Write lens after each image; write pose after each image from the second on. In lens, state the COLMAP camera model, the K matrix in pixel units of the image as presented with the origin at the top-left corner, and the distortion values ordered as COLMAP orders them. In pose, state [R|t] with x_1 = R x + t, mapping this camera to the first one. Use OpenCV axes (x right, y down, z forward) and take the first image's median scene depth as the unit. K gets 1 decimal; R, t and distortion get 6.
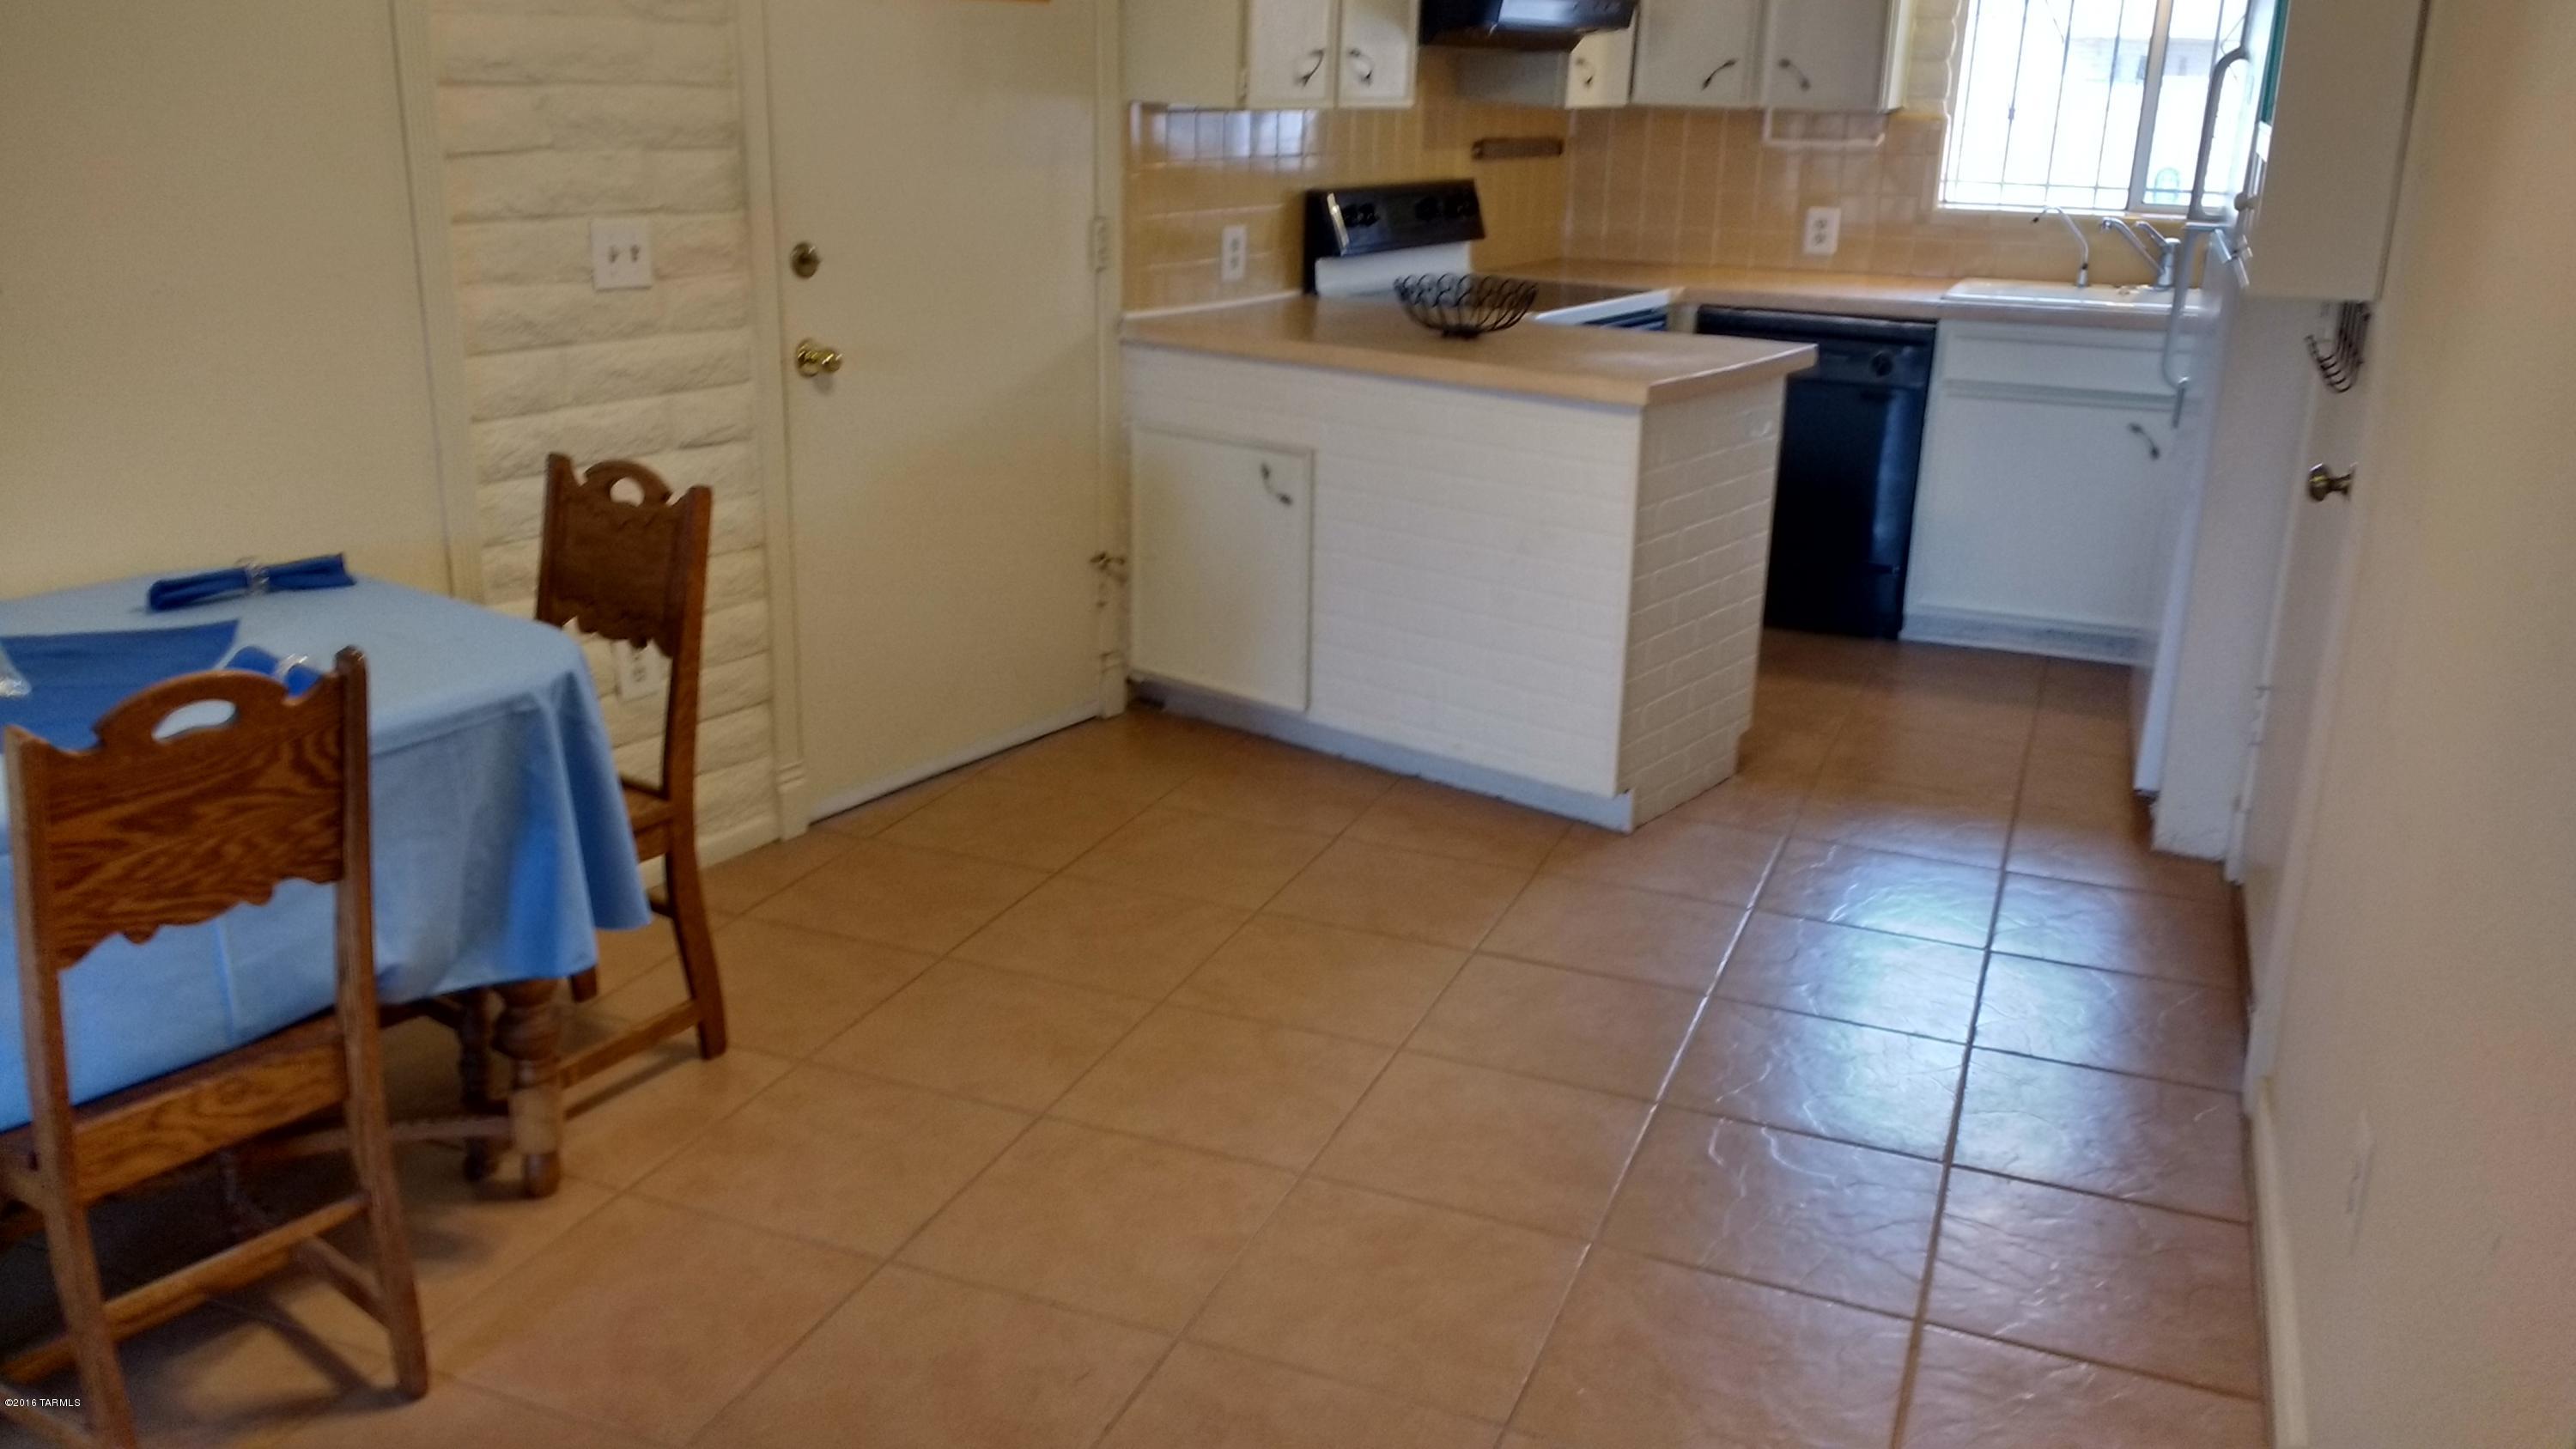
lens RADIAL K [[2039.1, 0, 1288.0], [0, 2039.1, 724.5], [0, 0, 1]] dist [0.084725, -0.133234]
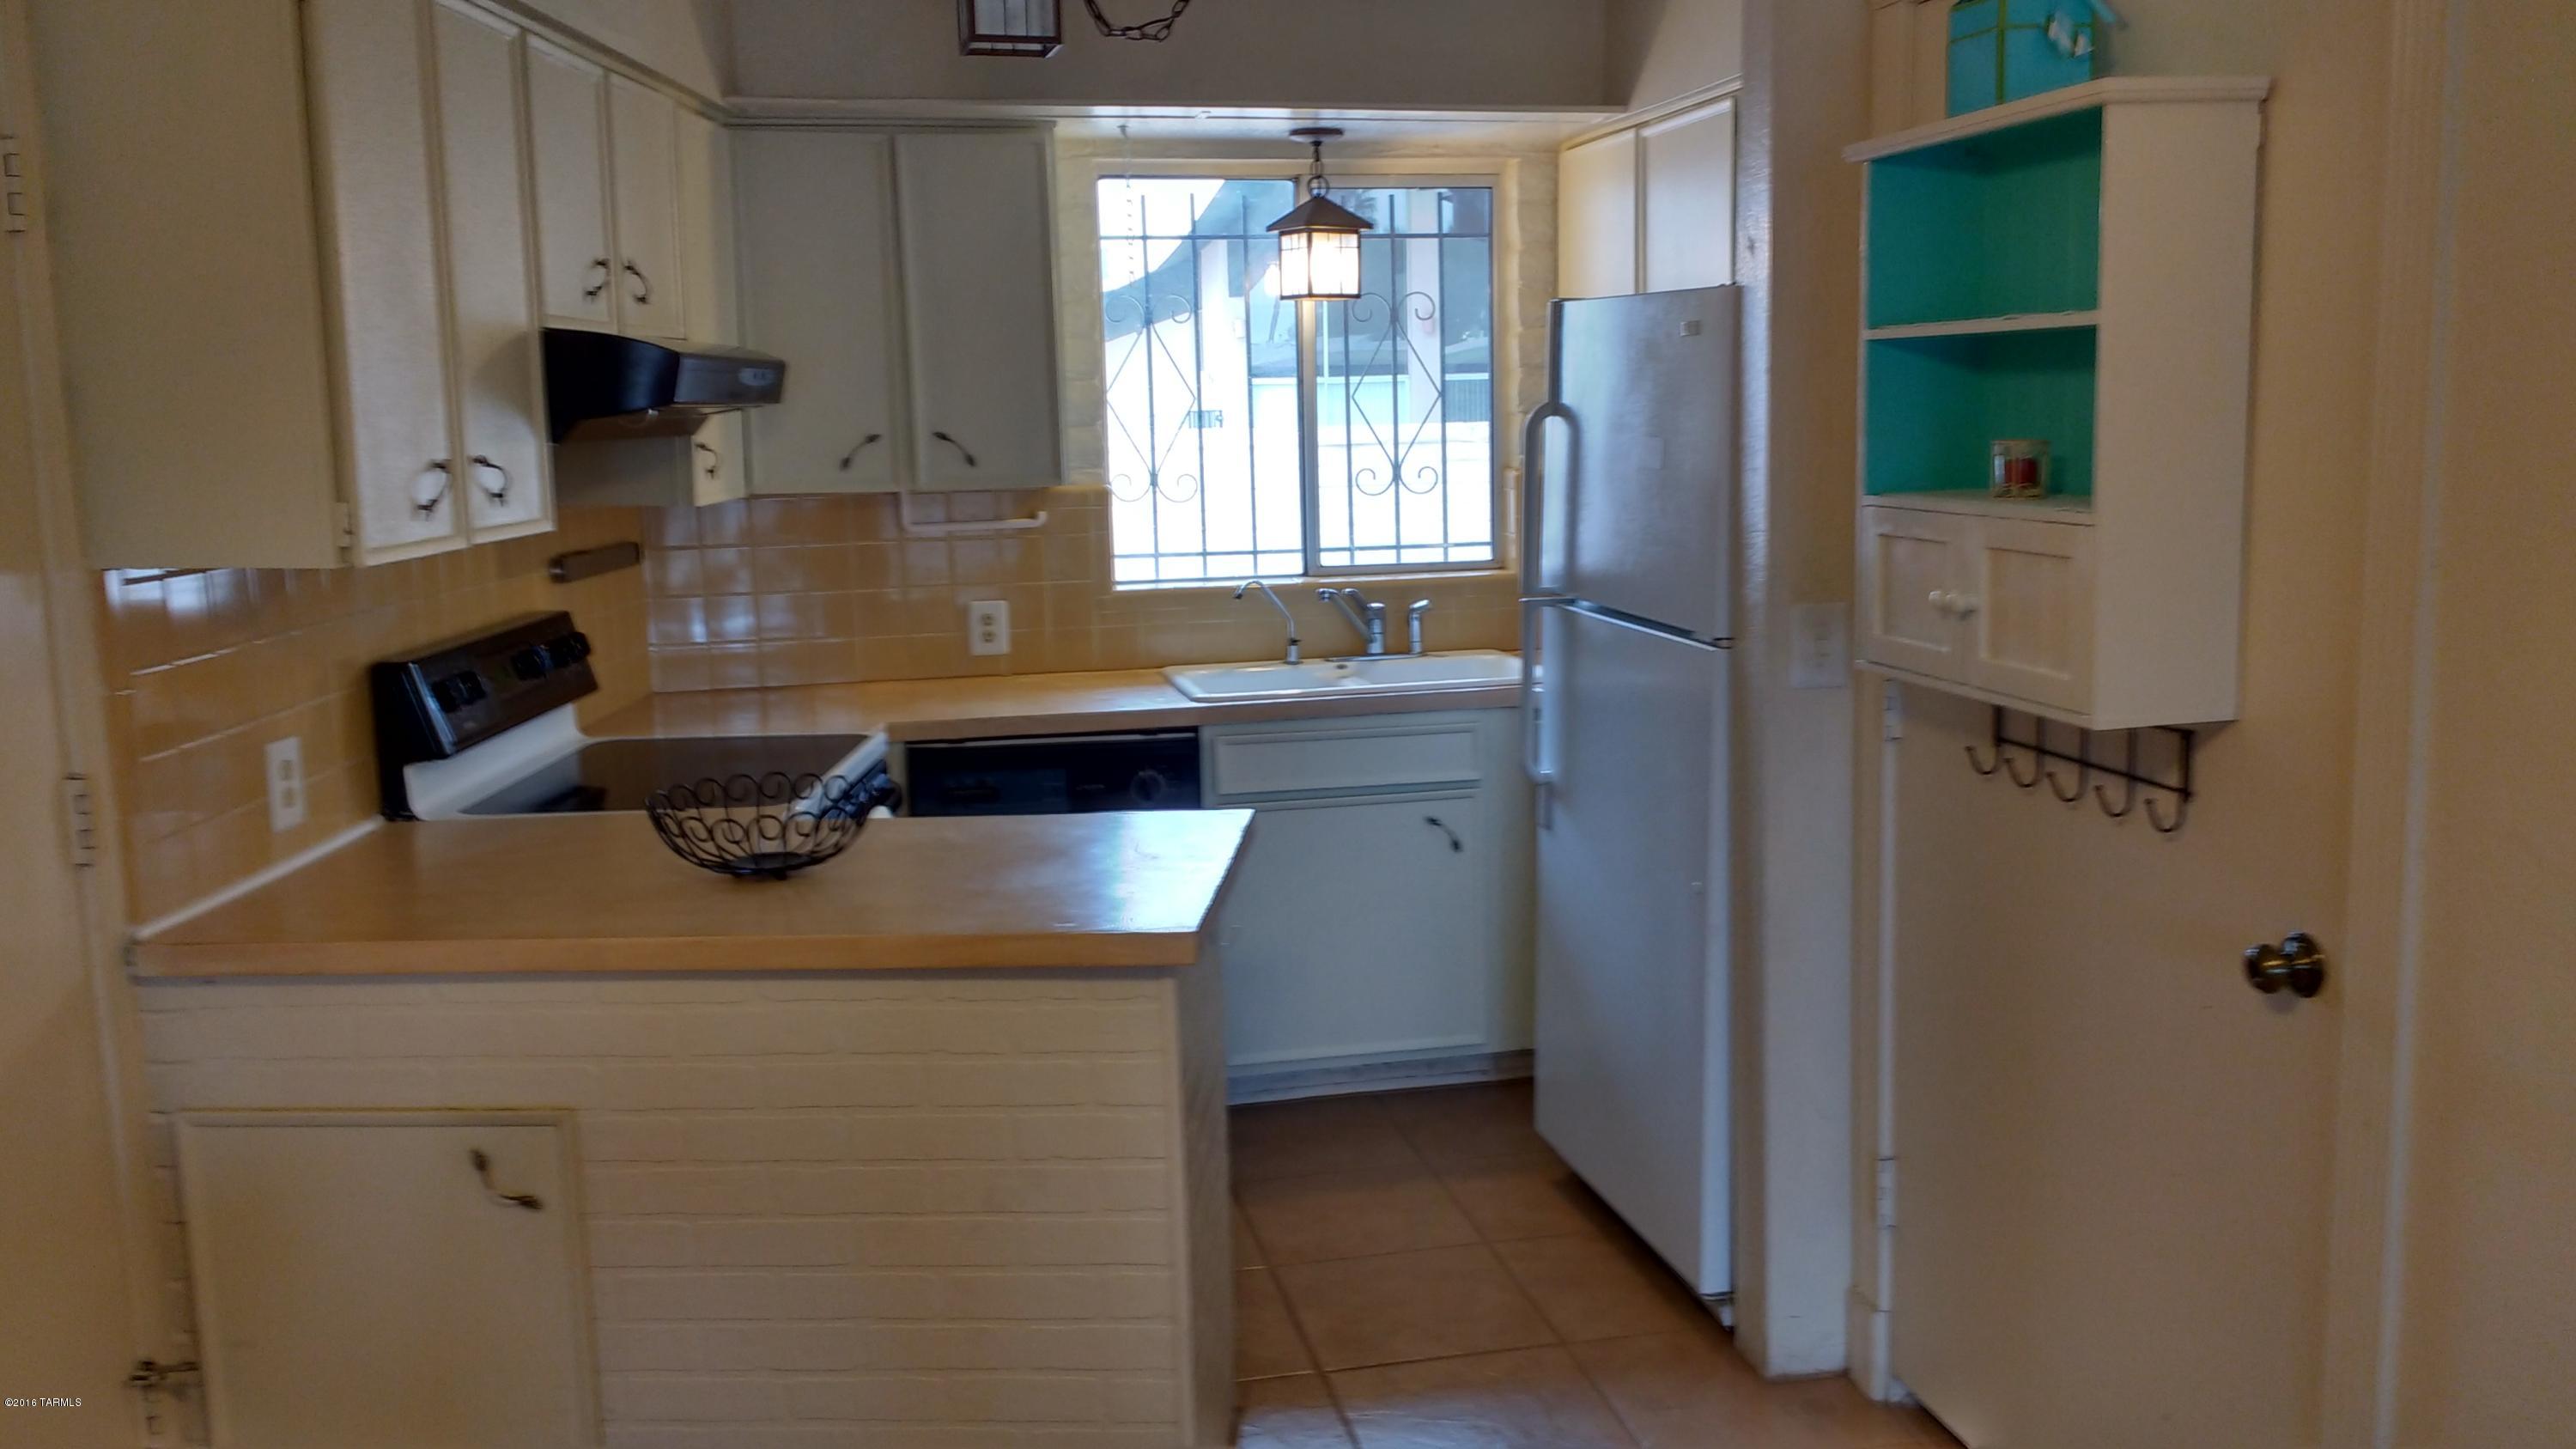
lens RADIAL K [[2039.1, 0, 1288.0], [0, 2039.1, 724.5], [0, 0, 1]] dist [0.084725, -0.133234]
pose [[0.829365, -0.130363, 0.543286, -0.104324], [0.213080, 0.972705, -0.091878, -0.120719], [-0.516480, 0.191964, 0.834505, 0.314540]]
